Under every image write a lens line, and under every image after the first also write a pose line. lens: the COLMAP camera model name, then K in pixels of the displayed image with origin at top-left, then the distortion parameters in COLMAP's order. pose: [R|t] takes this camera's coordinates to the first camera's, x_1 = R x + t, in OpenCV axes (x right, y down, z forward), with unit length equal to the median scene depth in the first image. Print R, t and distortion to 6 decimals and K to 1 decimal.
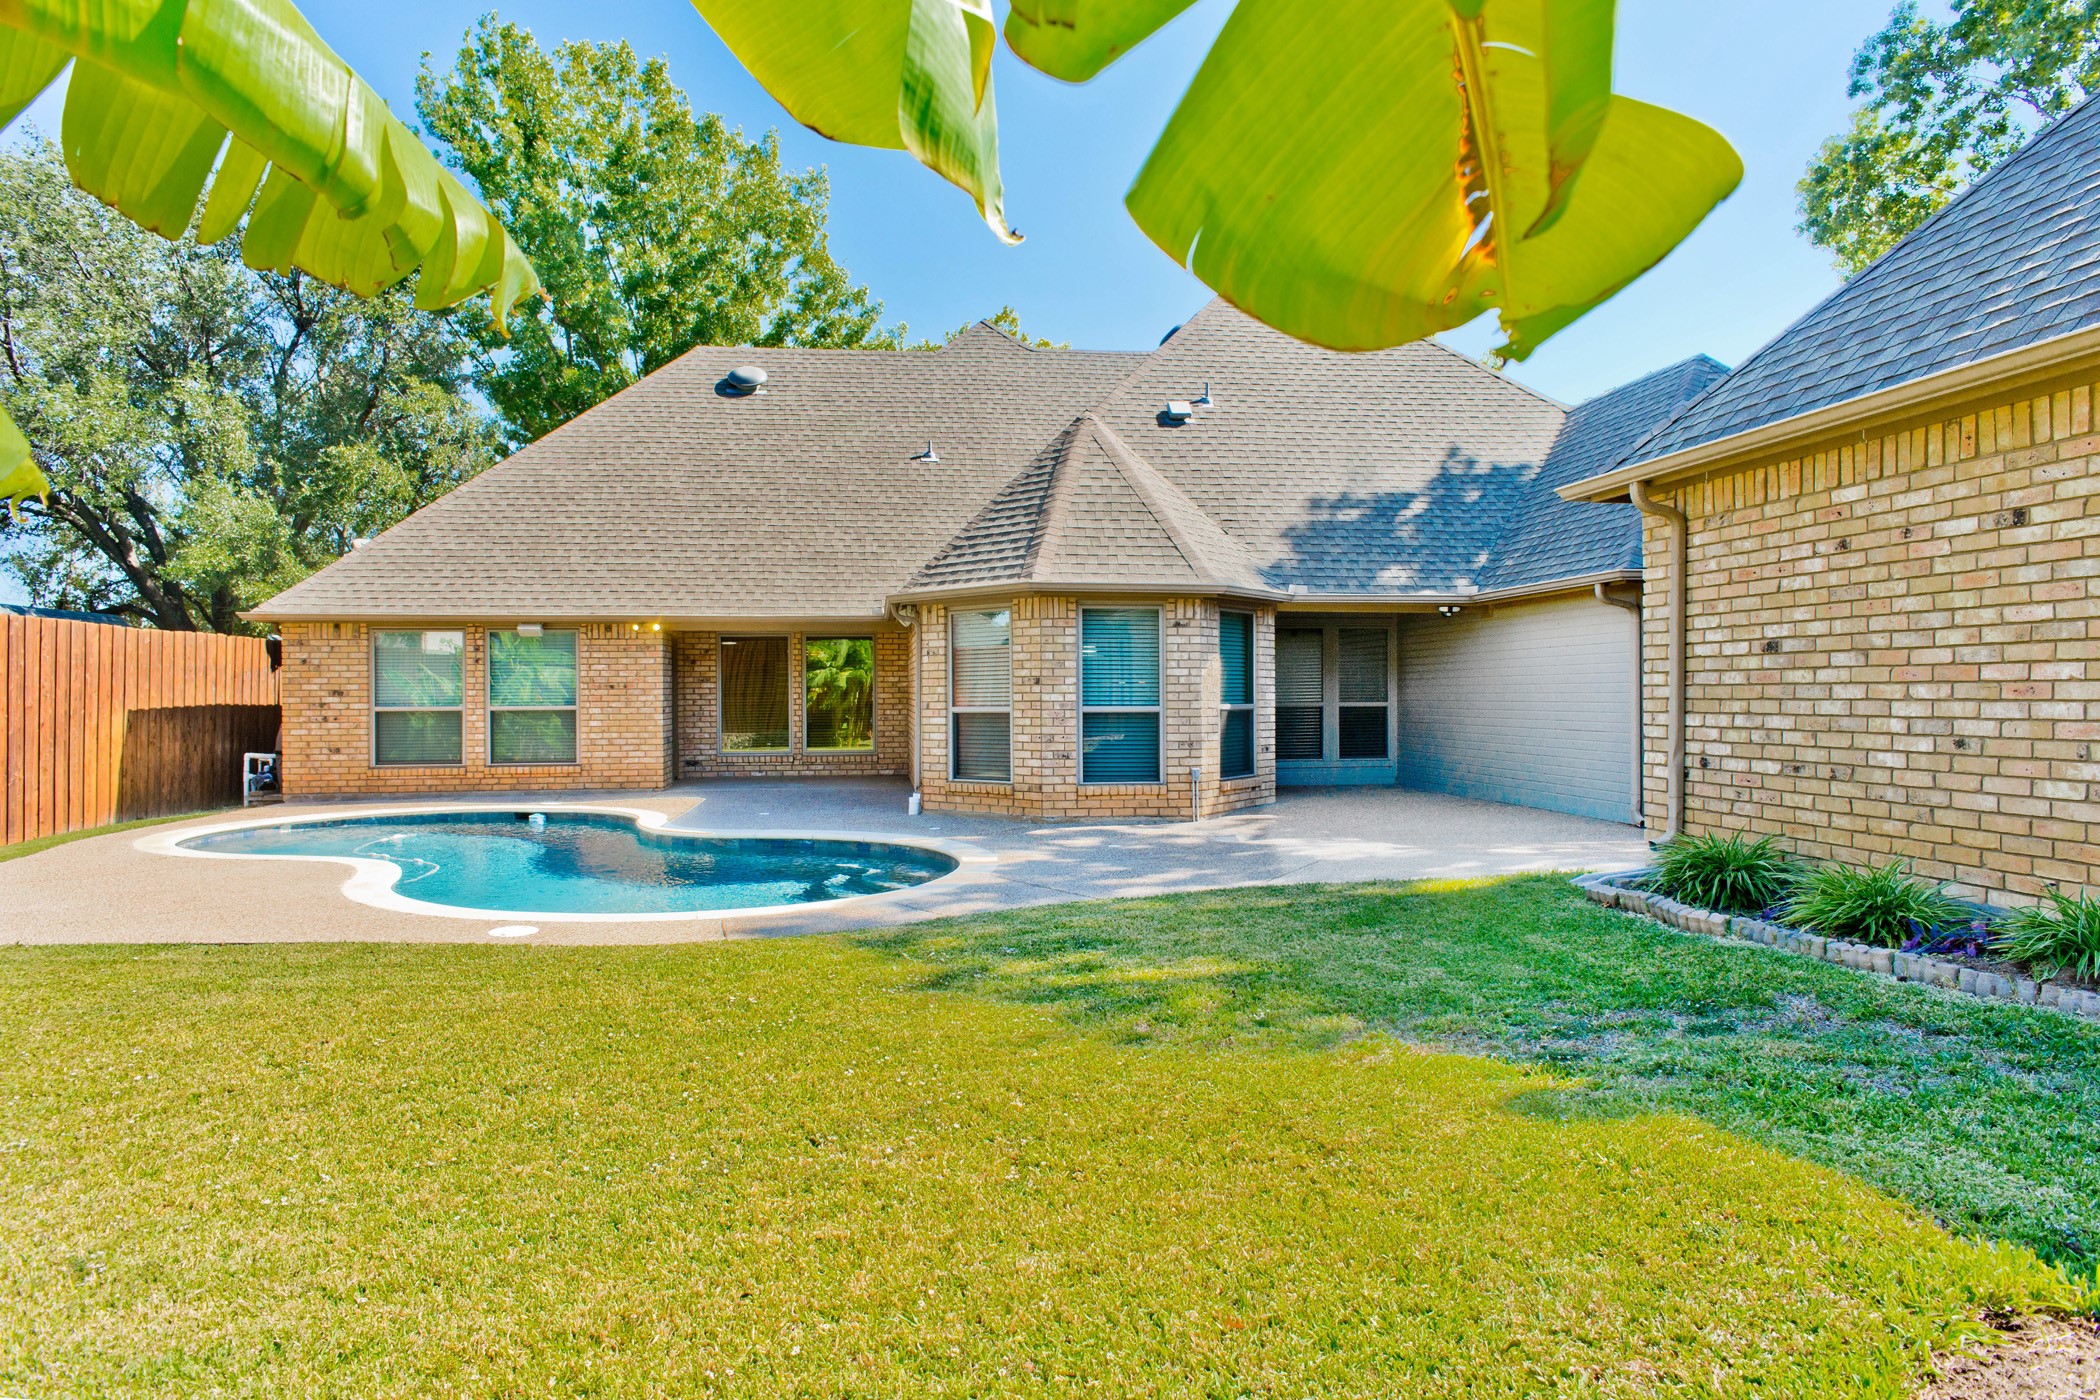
lens RADIAL K [[1239.0, 0, 1049.6], [0, 1239.0, 724.1], [0, 0, 1]] dist [-0.002076, 0.000178]
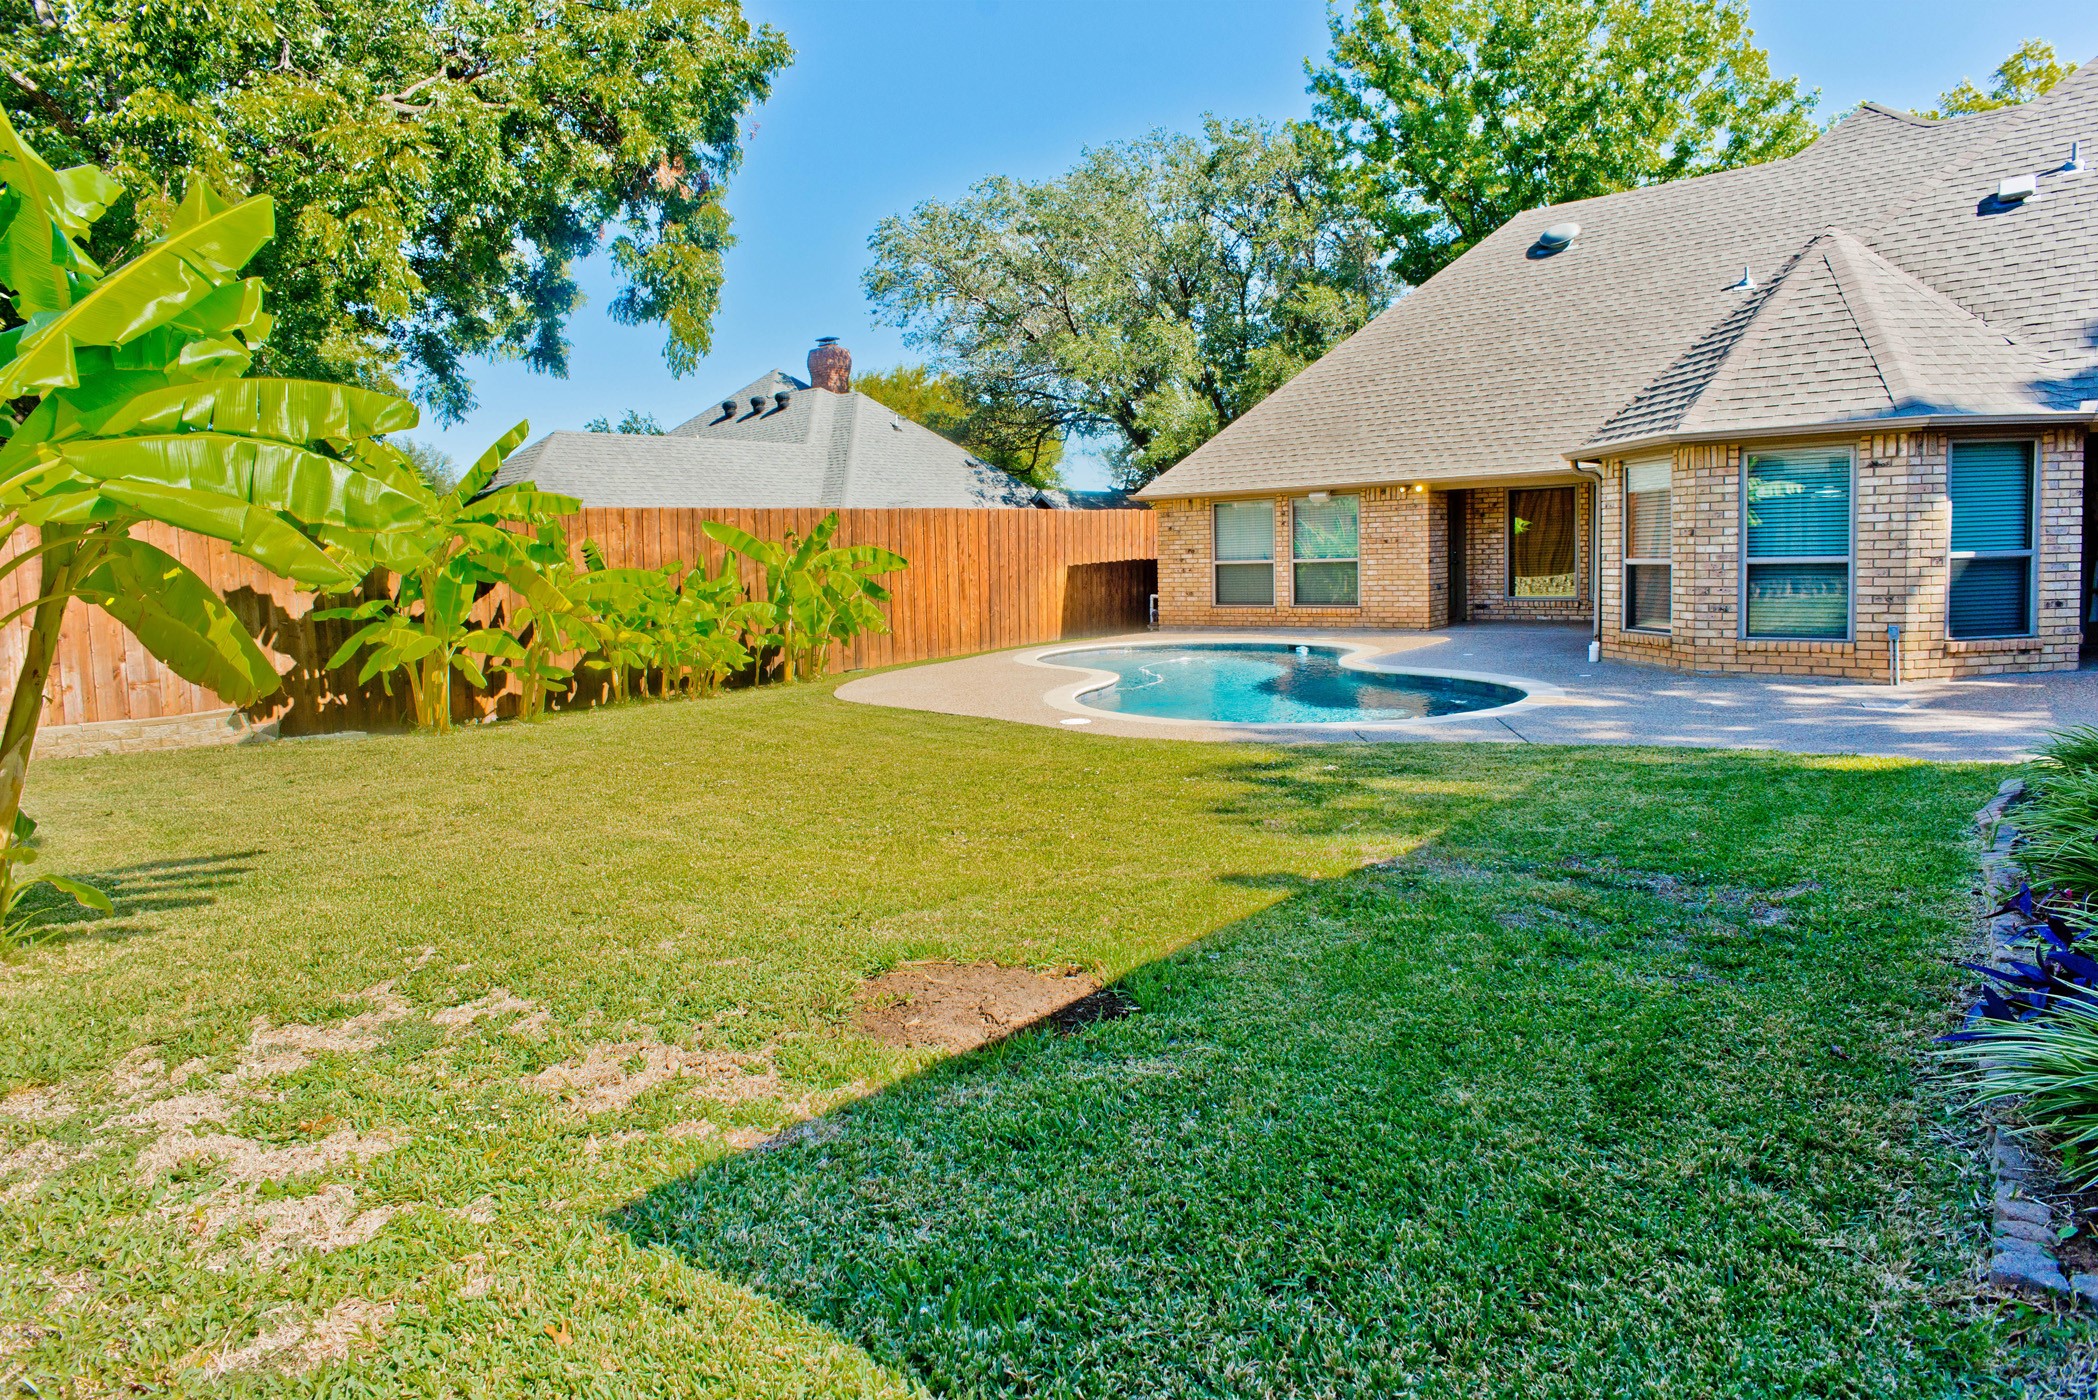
lens RADIAL K [[1204.1, 0, 1048.5], [0, 1204.1, 617.9], [0, 0, 1]] dist [0.000275, -0.000046]
pose [[0.696461, 0.024567, -0.717174, 0.321654], [0.009761, 0.998997, 0.043700, -0.013812], [0.717529, -0.037436, 0.695522, -0.036156]]
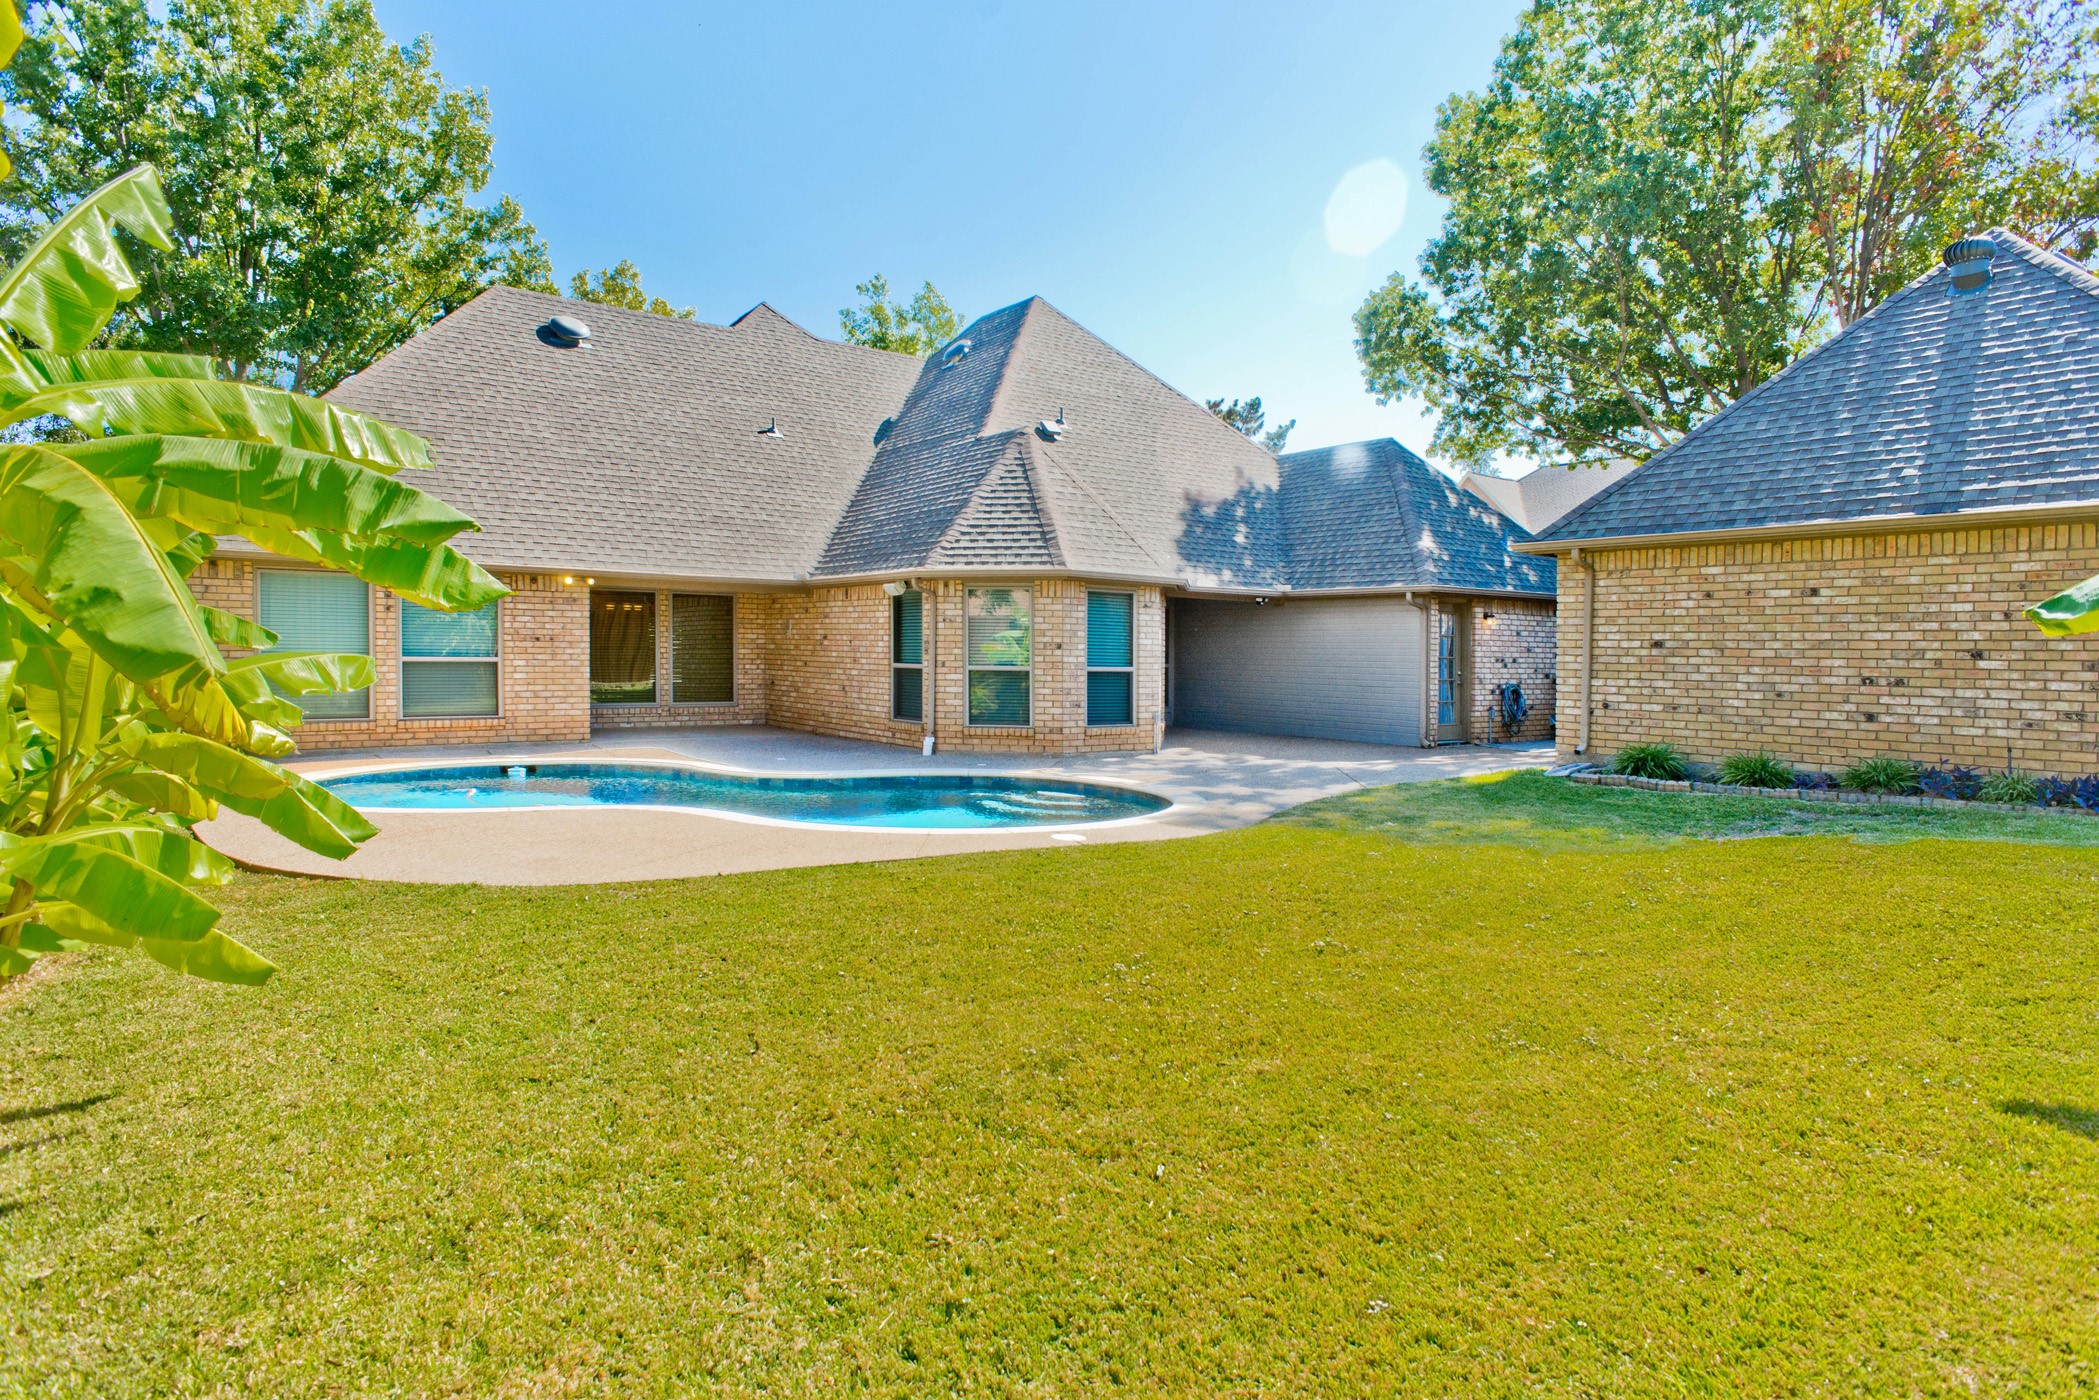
lens RADIAL K [[1211.7, 0, 1049.5], [0, 1211.7, 700.0], [0, 0, 1]] dist [-0.005692, -0.000892]
pose [[0.855160, -0.002840, 0.518357, -0.663662], [-0.007323, 0.999819, 0.017560, -0.001449], [-0.518313, -0.018812, 0.854984, -0.060913]]
